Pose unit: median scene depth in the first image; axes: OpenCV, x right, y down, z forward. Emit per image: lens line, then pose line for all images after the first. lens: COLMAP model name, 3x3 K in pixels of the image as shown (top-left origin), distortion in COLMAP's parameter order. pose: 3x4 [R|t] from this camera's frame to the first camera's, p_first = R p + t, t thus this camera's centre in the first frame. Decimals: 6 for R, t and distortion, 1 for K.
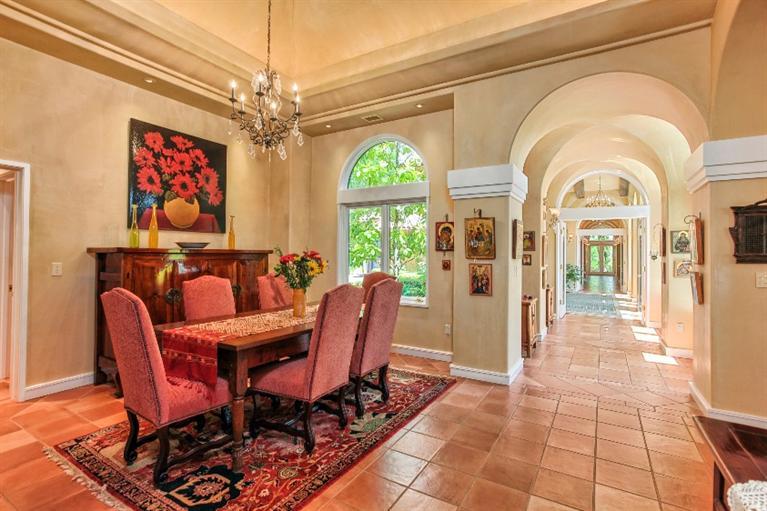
lens RADIAL K [[371.4, 0, 387.3], [0, 371.4, 251.9], [0, 0, 1]] dist [-0.001882, 0.001307]
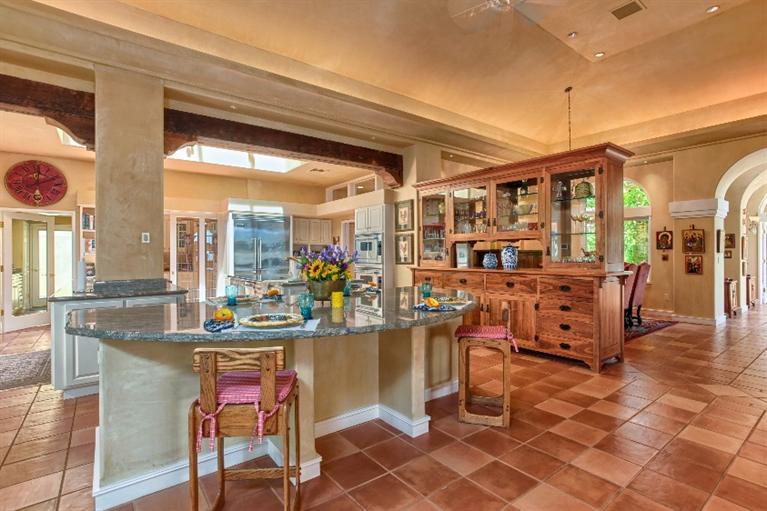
lens RADIAL K [[371.4, 0, 387.3], [0, 371.4, 251.9], [0, 0, 1]] dist [-0.001882, 0.001307]
pose [[0.927466, -0.008660, -0.373808, -0.330349], [0.007892, 0.999962, -0.003585, 0.005904], [0.373825, 0.000375, 0.927499, -0.879272]]
